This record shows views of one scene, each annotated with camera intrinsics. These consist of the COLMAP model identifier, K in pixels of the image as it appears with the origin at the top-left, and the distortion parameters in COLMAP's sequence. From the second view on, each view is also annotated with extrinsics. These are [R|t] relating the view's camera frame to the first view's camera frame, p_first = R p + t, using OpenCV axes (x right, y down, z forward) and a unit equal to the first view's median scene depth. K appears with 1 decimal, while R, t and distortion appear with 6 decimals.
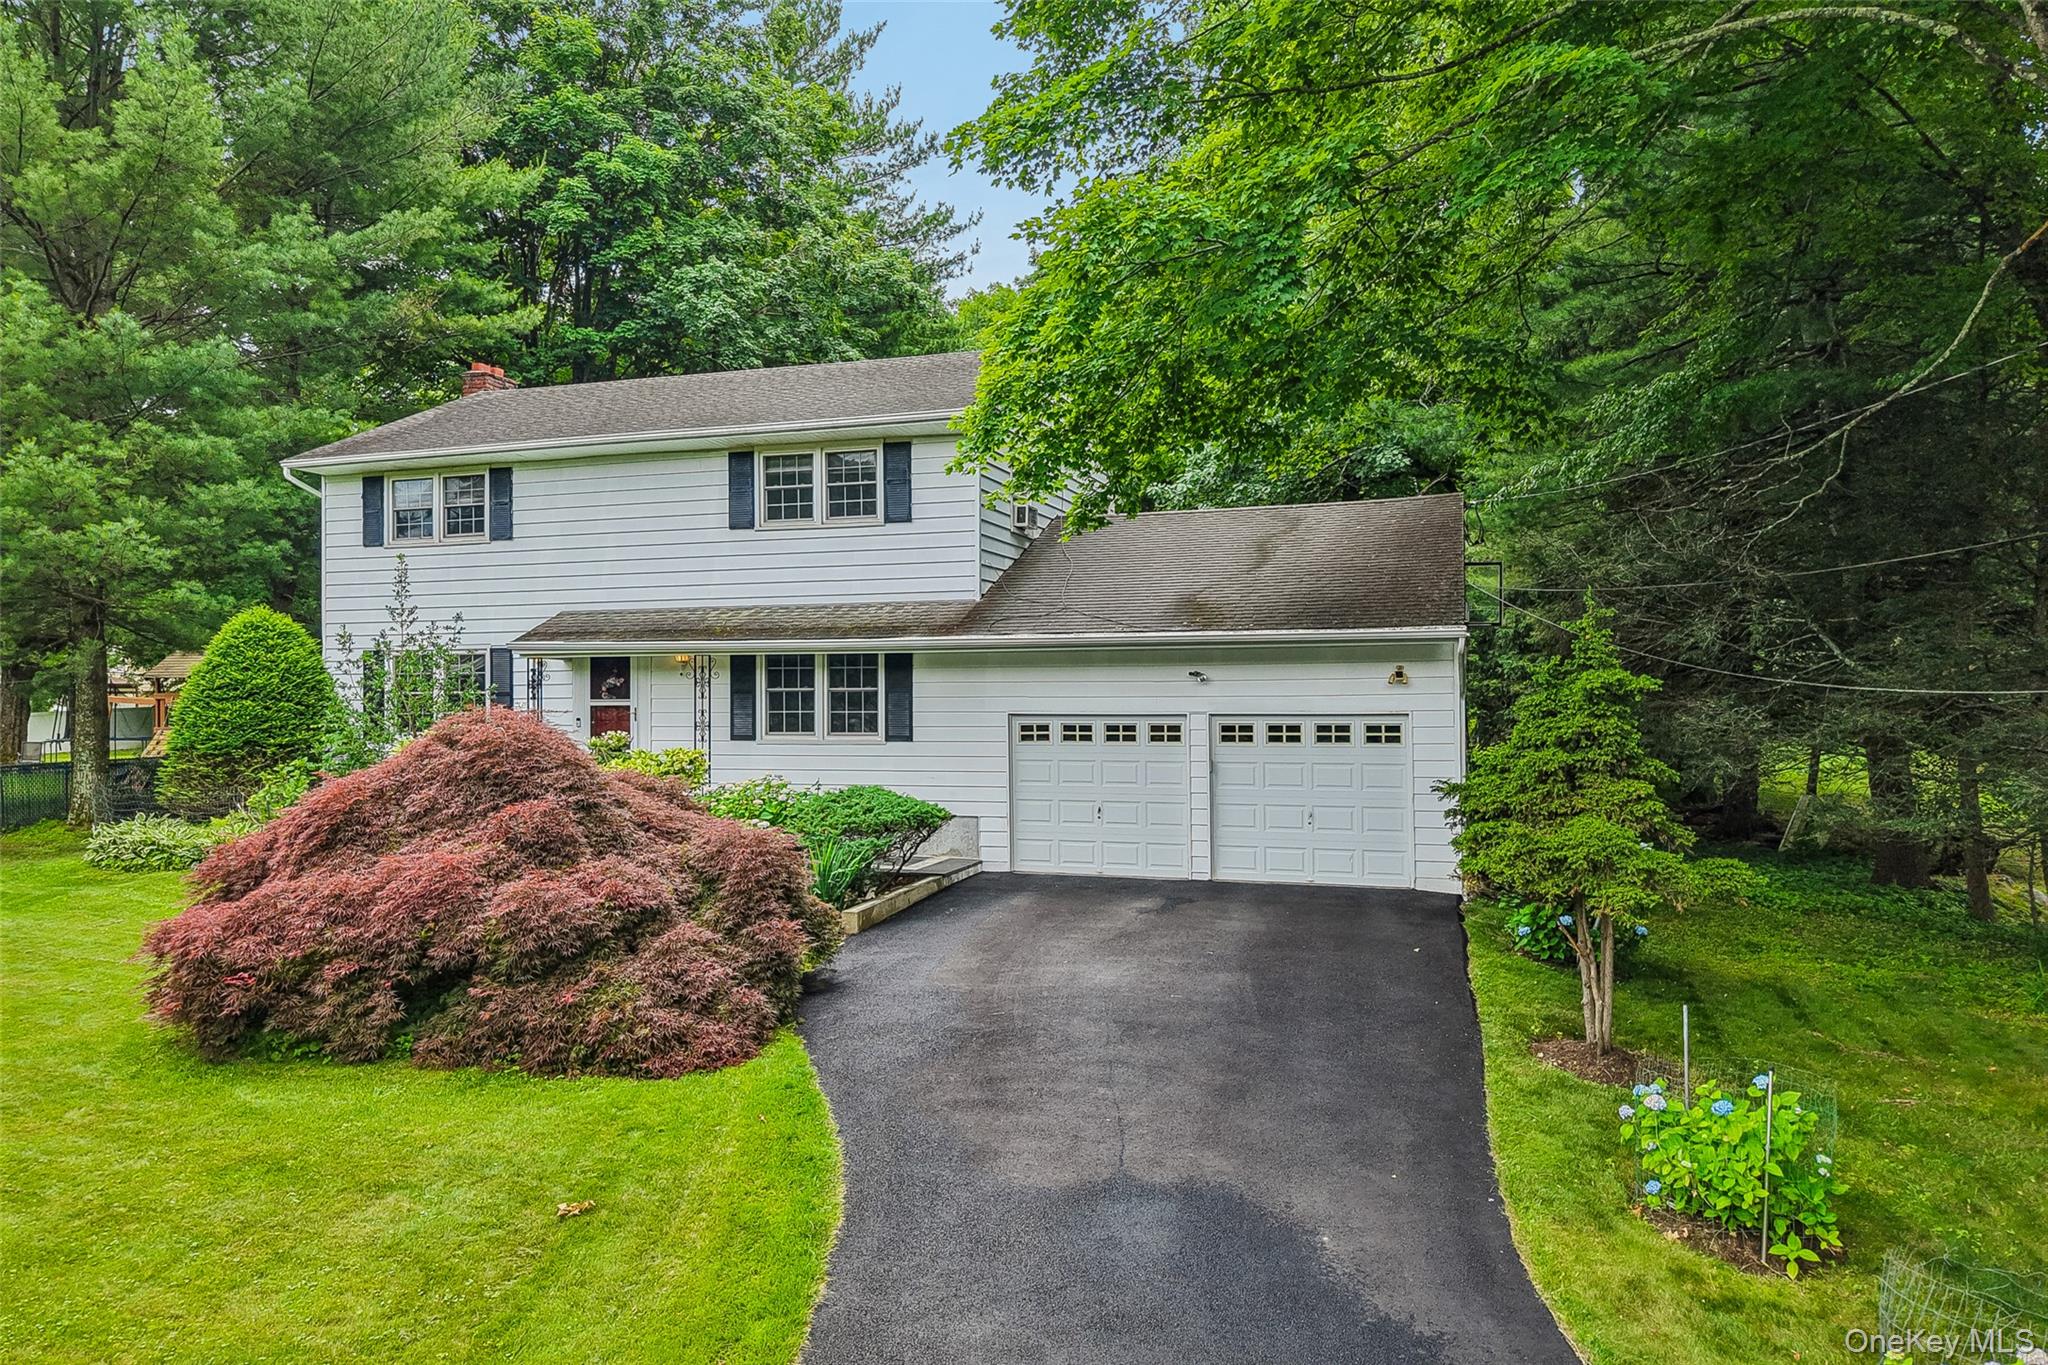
lens RADIAL K [[1372.0, 0, 1022.7], [0, 1372.0, 682.8], [0, 0, 1]] dist [0.028449, -0.034352]
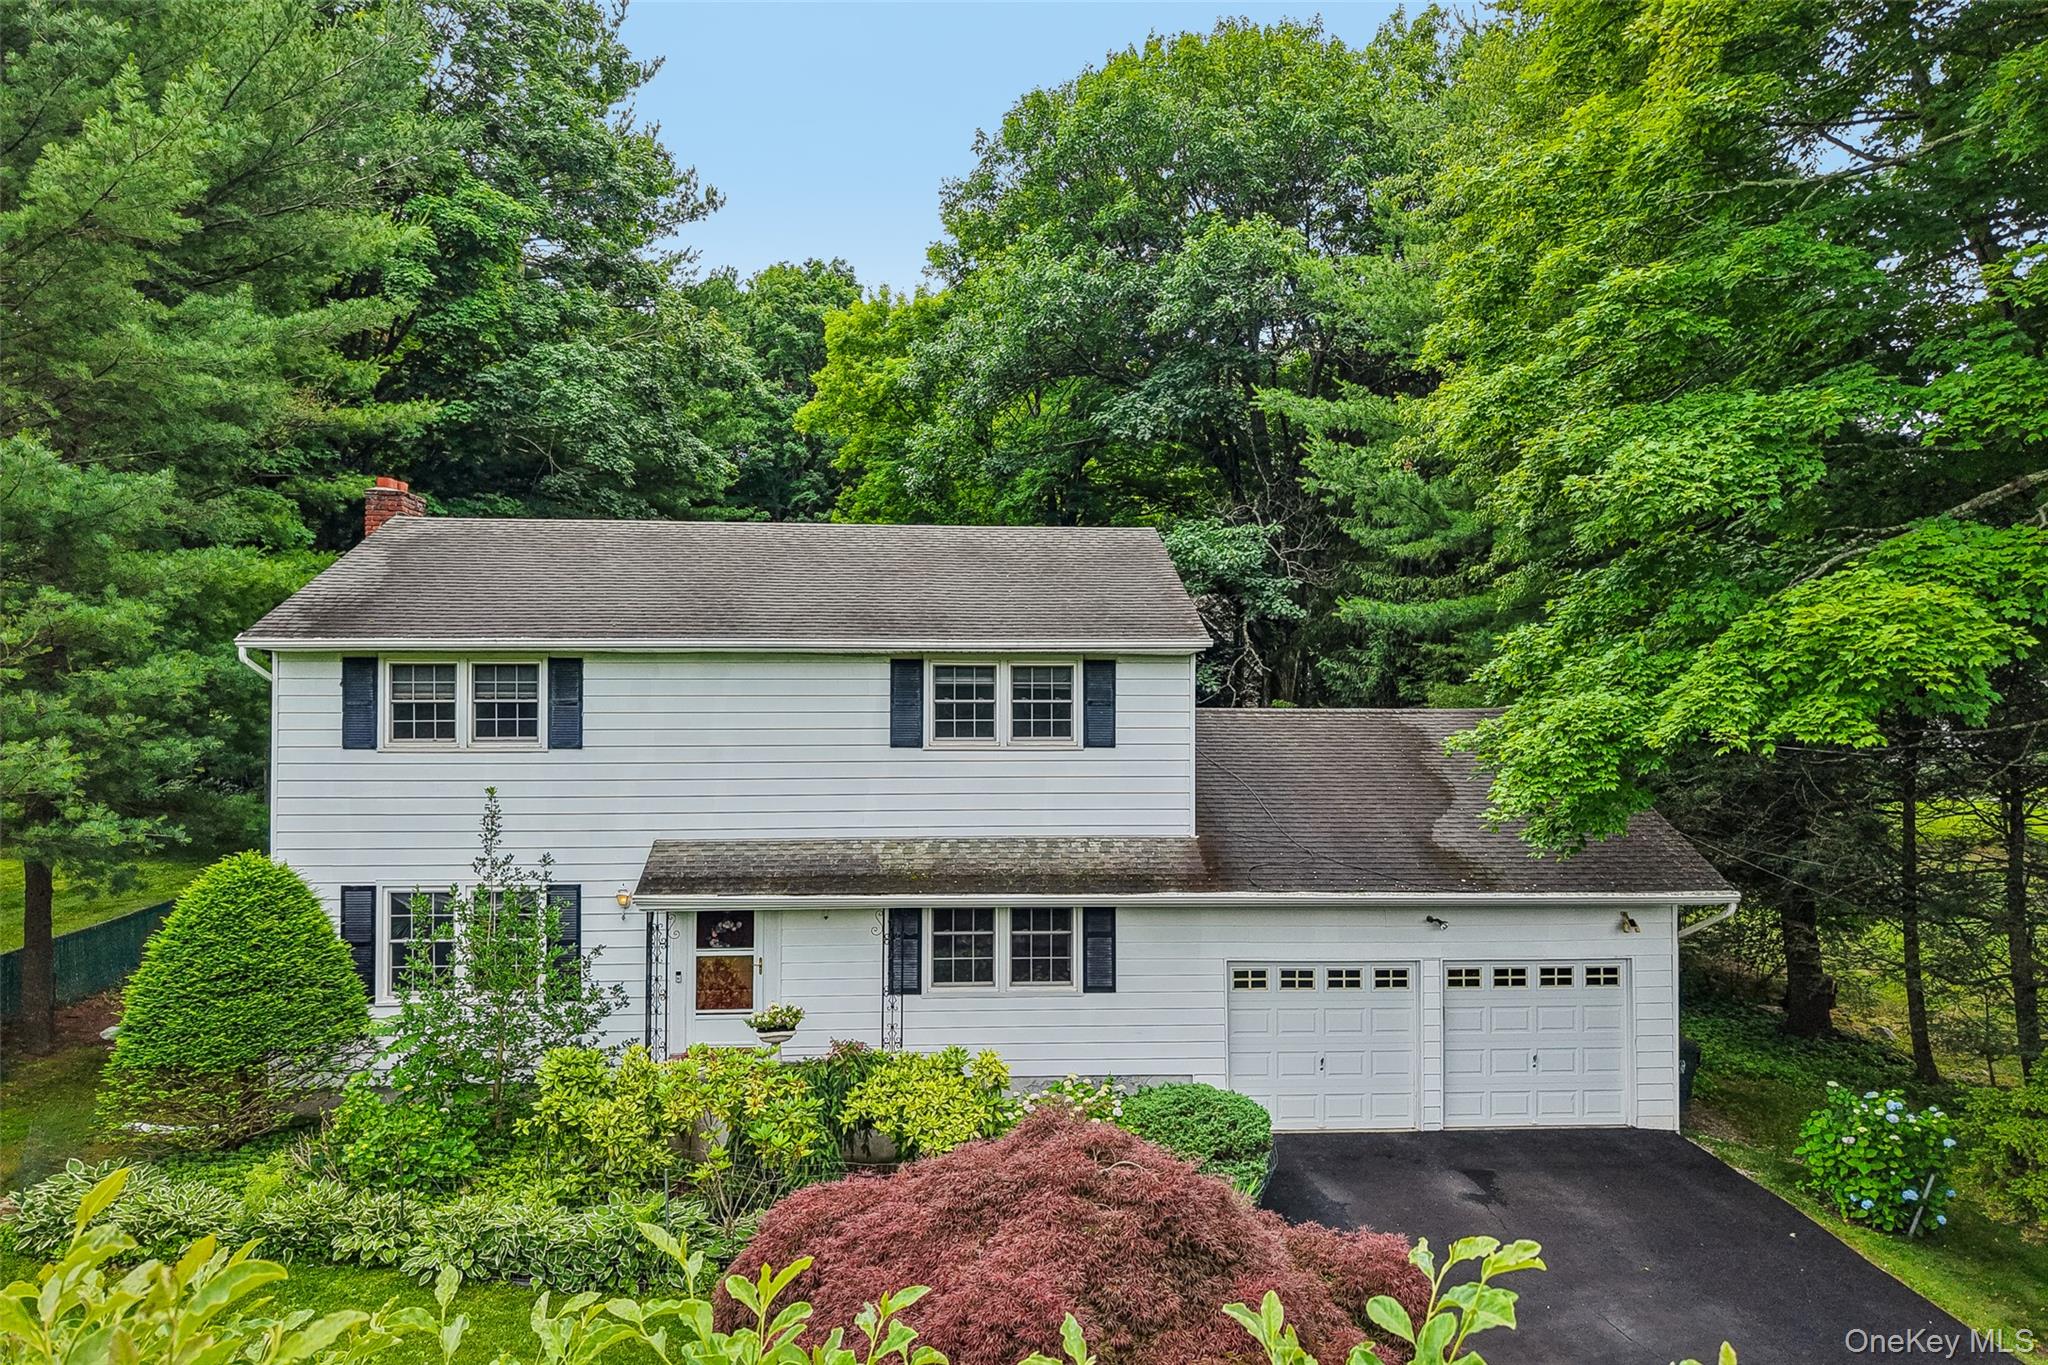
lens RADIAL K [[1372.0, 0, 1017.9], [0, 1372.0, 683.0], [0, 0, 1]] dist [0.028449, -0.034352]
pose [[0.932758, 0.011845, 0.360308, -0.456727], [-0.009621, 0.999922, -0.007964, -0.149132], [-0.360375, 0.003962, 0.932799, 0.176683]]
